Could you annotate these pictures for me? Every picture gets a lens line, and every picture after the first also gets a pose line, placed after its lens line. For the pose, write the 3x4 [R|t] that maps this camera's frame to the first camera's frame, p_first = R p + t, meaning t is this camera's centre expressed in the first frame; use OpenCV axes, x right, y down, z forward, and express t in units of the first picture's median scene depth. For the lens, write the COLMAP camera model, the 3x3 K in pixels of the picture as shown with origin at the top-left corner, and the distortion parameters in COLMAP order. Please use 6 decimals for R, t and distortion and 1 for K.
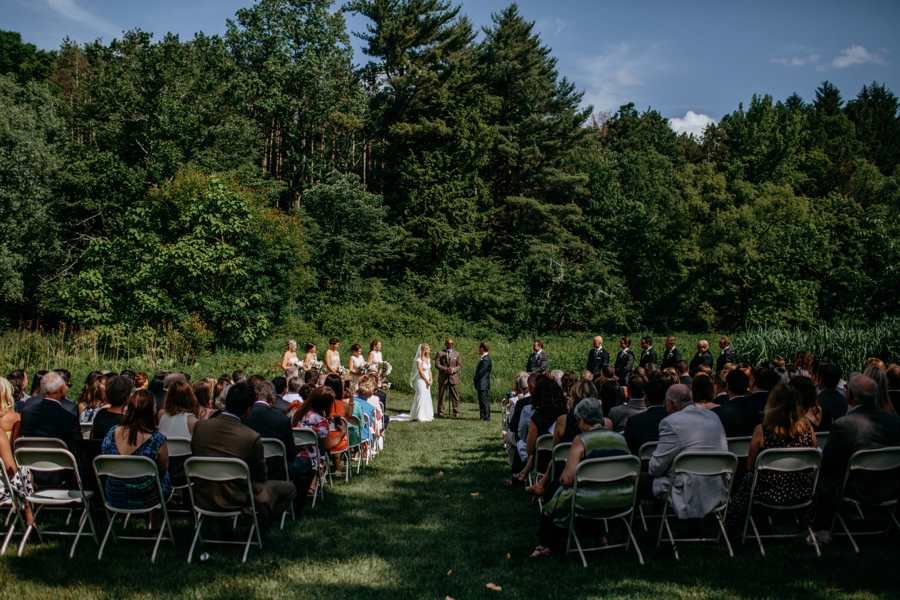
lens RADIAL K [[861.3, 0, 450.0], [0, 861.3, 300.0], [0, 0, 1]] dist [-0.051987, 0.020996]
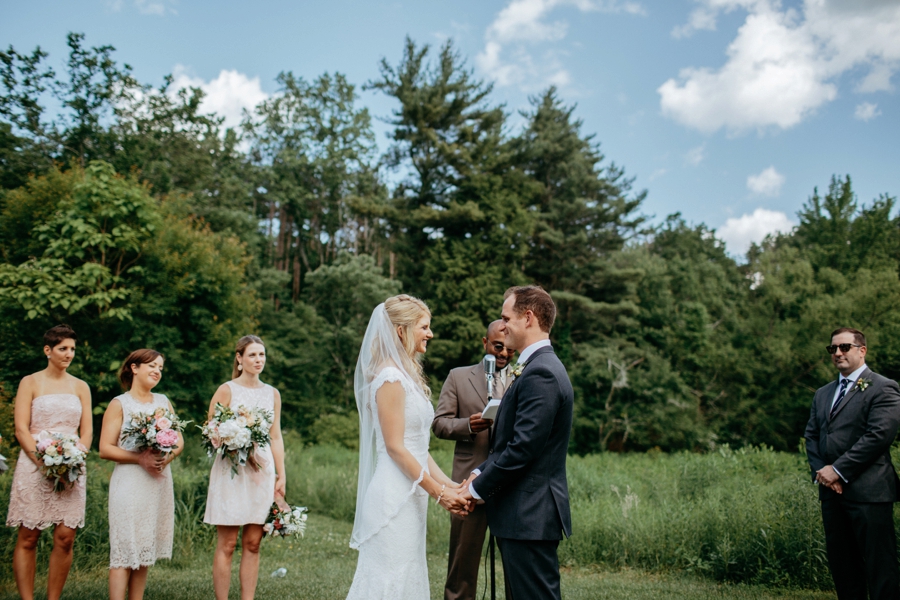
lens RADIAL K [[906.5, 0, 472.5], [0, 906.5, 273.7], [0, 0, 1]] dist [-0.043430, 0.014538]
pose [[0.999897, -0.007374, -0.012310, -0.000278], [0.005191, 0.985640, -0.168780, 0.012936], [0.013378, 0.168698, 0.985577, 0.118769]]
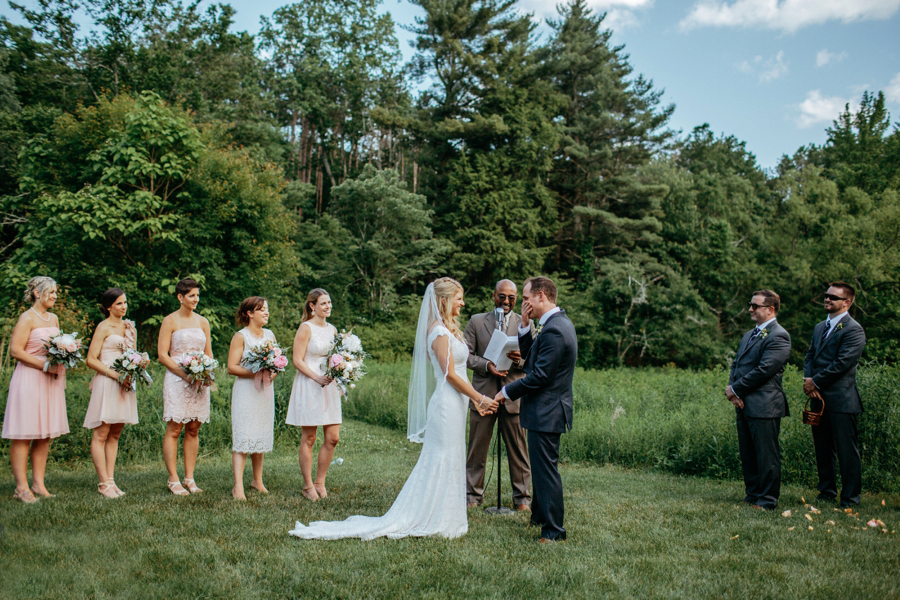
lens RADIAL K [[917.4, 0, 473.8], [0, 917.4, 282.8], [0, 0, 1]] dist [-0.046357, 0.010725]
pose [[0.999290, 0.010747, -0.036107, 0.000426], [-0.012932, 0.998063, -0.060849, 0.011313], [0.035383, 0.061273, 0.997494, 0.101480]]
